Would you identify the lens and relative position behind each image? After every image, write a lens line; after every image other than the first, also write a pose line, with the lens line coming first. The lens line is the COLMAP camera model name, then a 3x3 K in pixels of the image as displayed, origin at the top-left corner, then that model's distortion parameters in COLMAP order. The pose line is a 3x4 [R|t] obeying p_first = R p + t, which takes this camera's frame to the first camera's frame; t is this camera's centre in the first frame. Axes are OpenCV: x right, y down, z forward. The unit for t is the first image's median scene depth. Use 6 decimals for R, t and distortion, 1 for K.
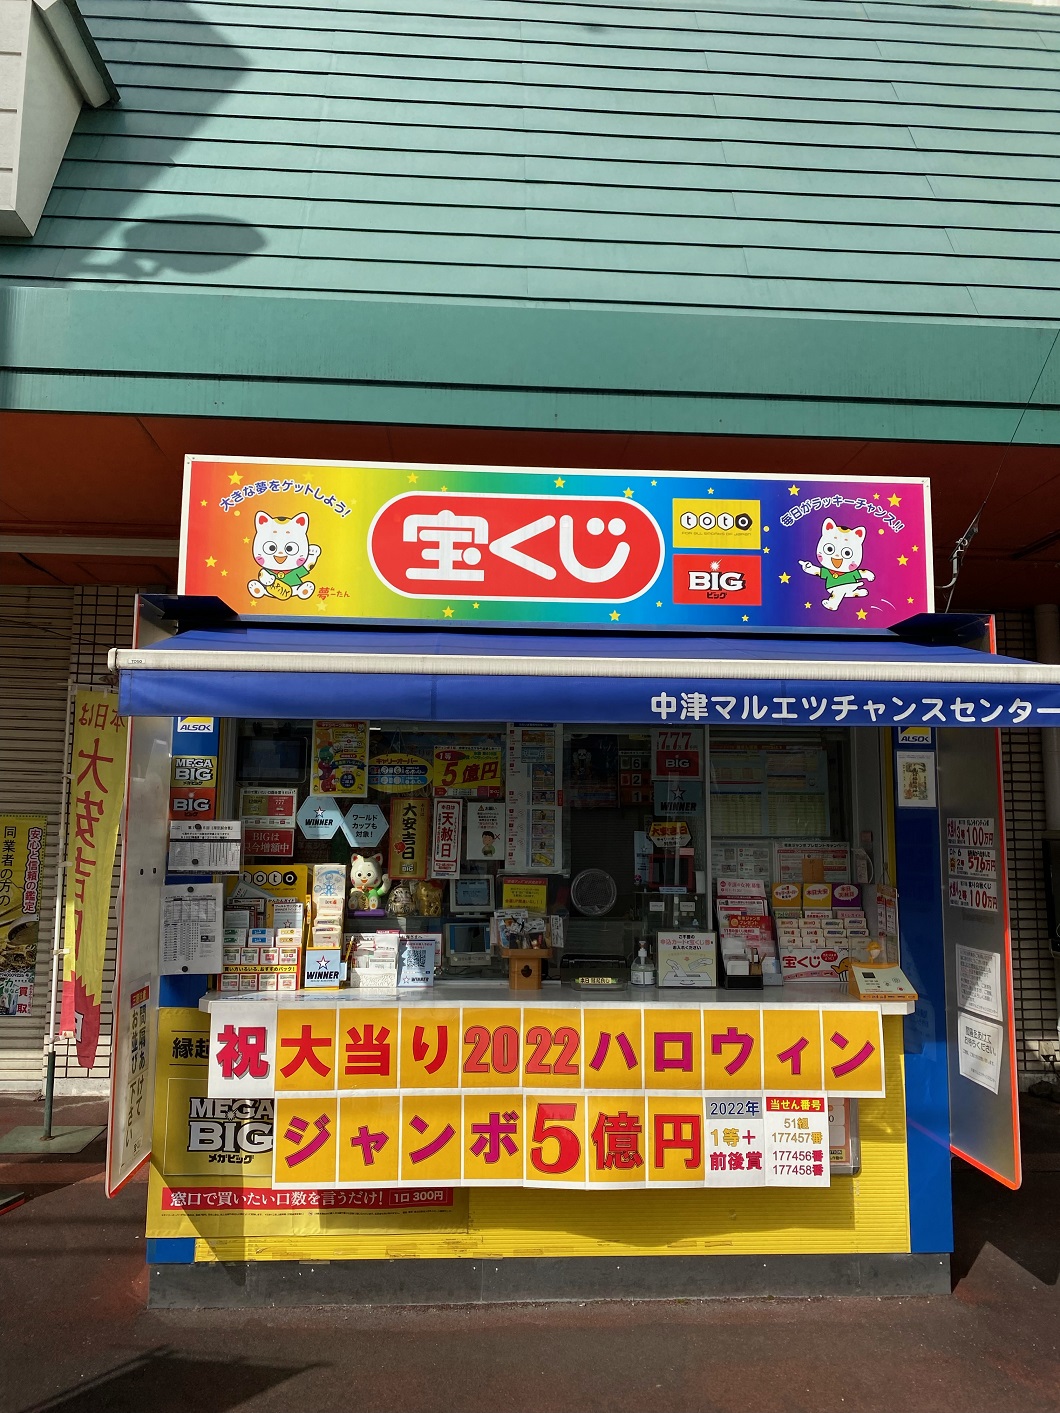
lens RADIAL K [[1106.4, 0, 528.8], [0, 1106.4, 695.1], [0, 0, 1]] dist [0.034483, -0.009414]
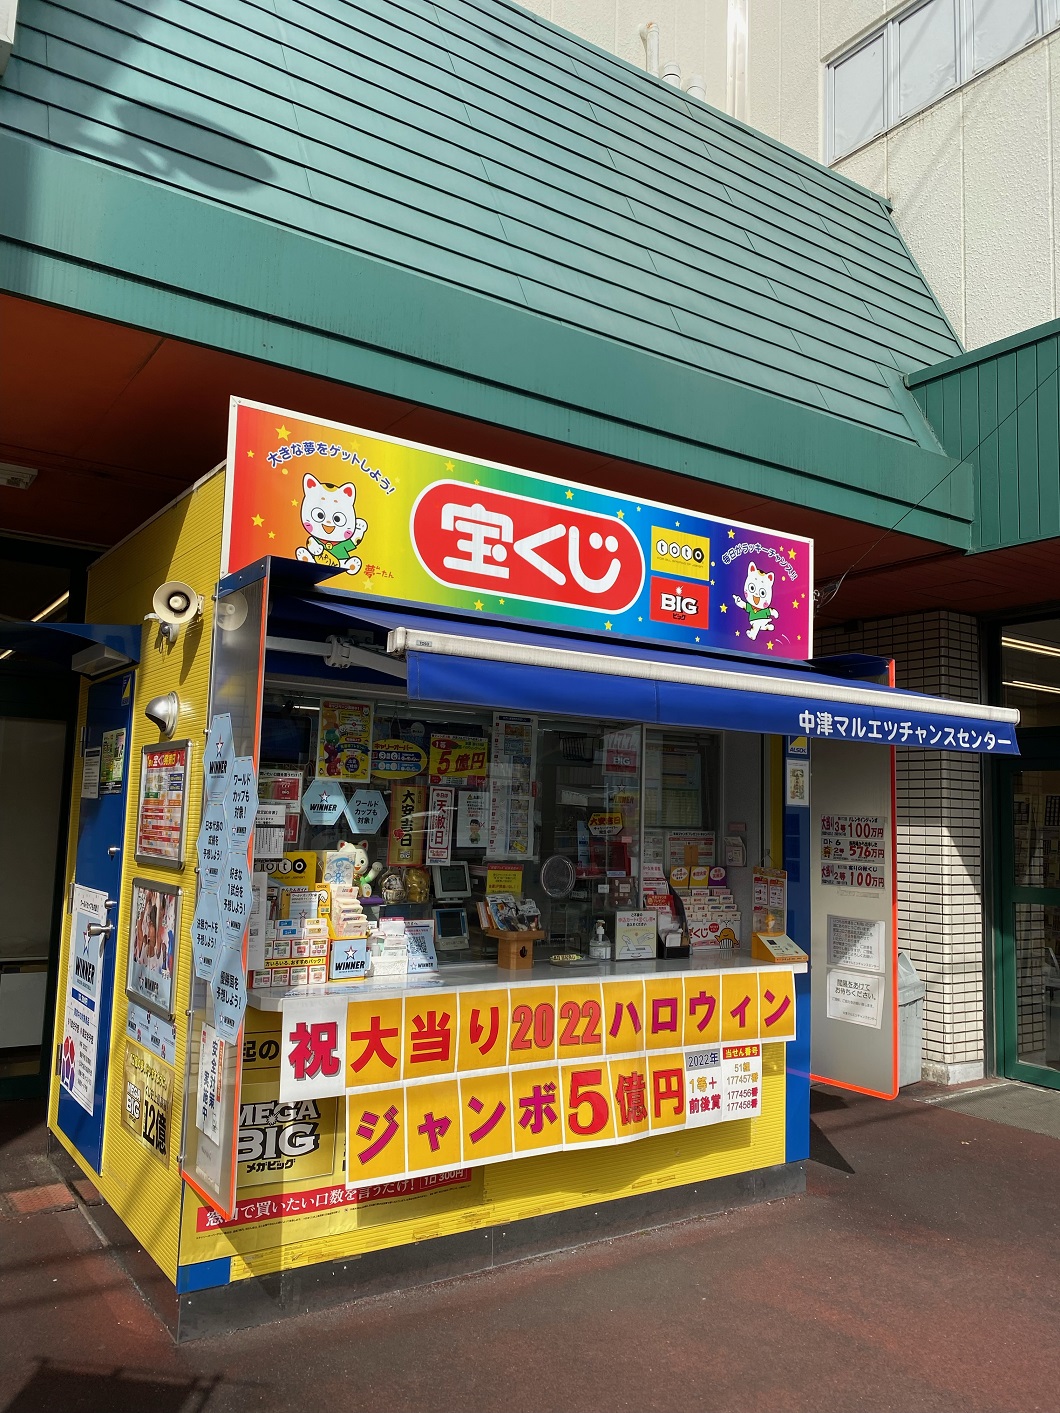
lens RADIAL K [[1078.9, 0, 530.0], [0, 1078.9, 706.5], [0, 0, 1]] dist [0.036588, -0.008091]
pose [[0.861955, 0.067814, 0.502430, -0.542677], [-0.082555, 0.996561, 0.007121, 0.007323], [-0.500219, -0.047616, 0.864589, 0.116746]]
